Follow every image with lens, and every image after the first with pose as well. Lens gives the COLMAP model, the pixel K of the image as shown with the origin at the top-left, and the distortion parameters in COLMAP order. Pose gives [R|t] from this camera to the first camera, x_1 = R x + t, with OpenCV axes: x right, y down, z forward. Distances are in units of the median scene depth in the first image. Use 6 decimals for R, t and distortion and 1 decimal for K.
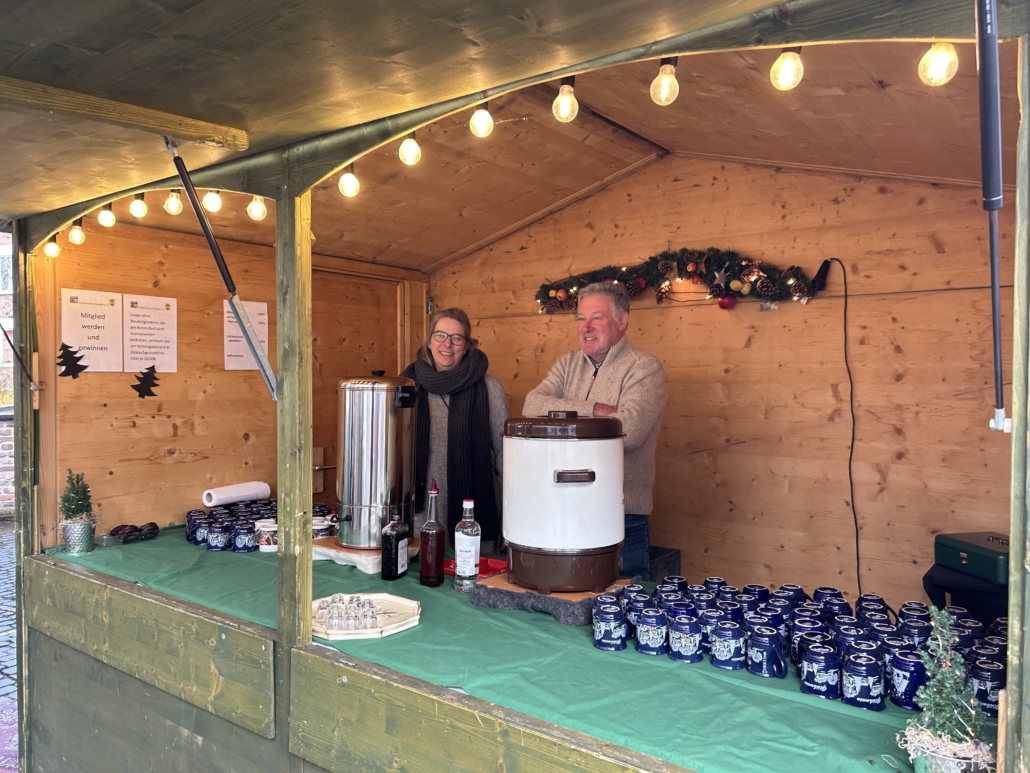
lens RADIAL K [[776.5, 0, 514.2], [0, 776.5, 401.8], [0, 0, 1]] dist [0.002015, -0.001841]
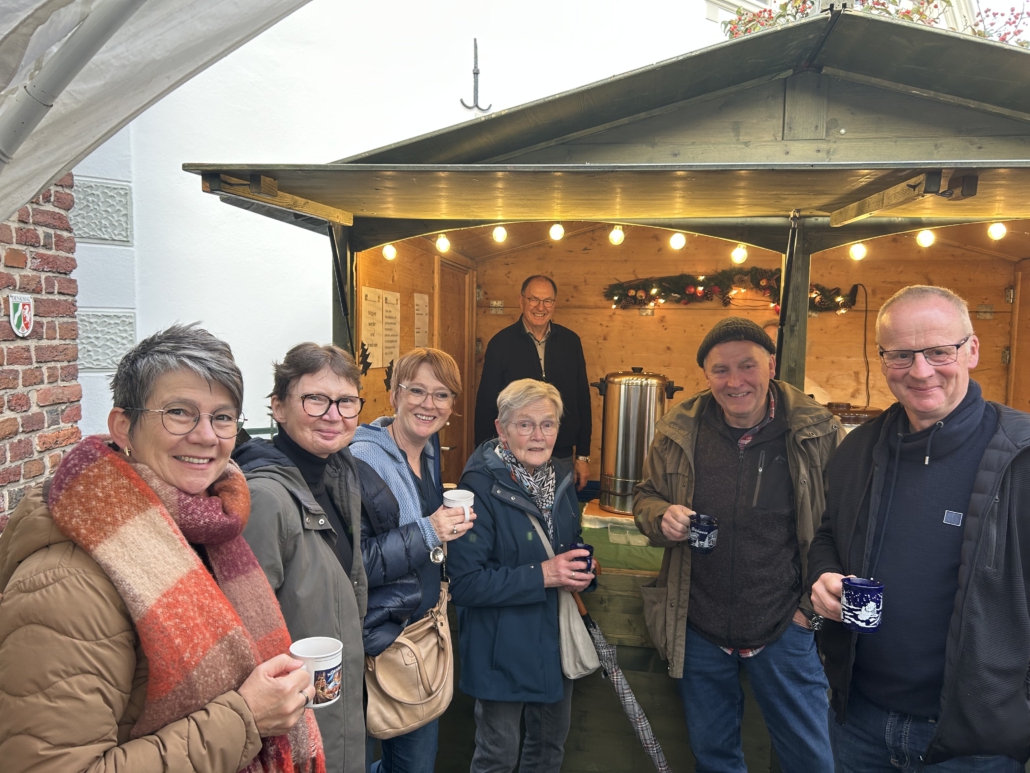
lens RADIAL K [[776.5, 0, 514.2], [0, 776.5, 401.8], [0, 0, 1]] dist [0.002015, -0.001841]
pose [[0.884048, -0.028776, 0.466510, -0.785580], [-0.000841, 0.998003, 0.063154, -0.055103], [-0.467396, -0.056224, 0.882258, 0.023579]]
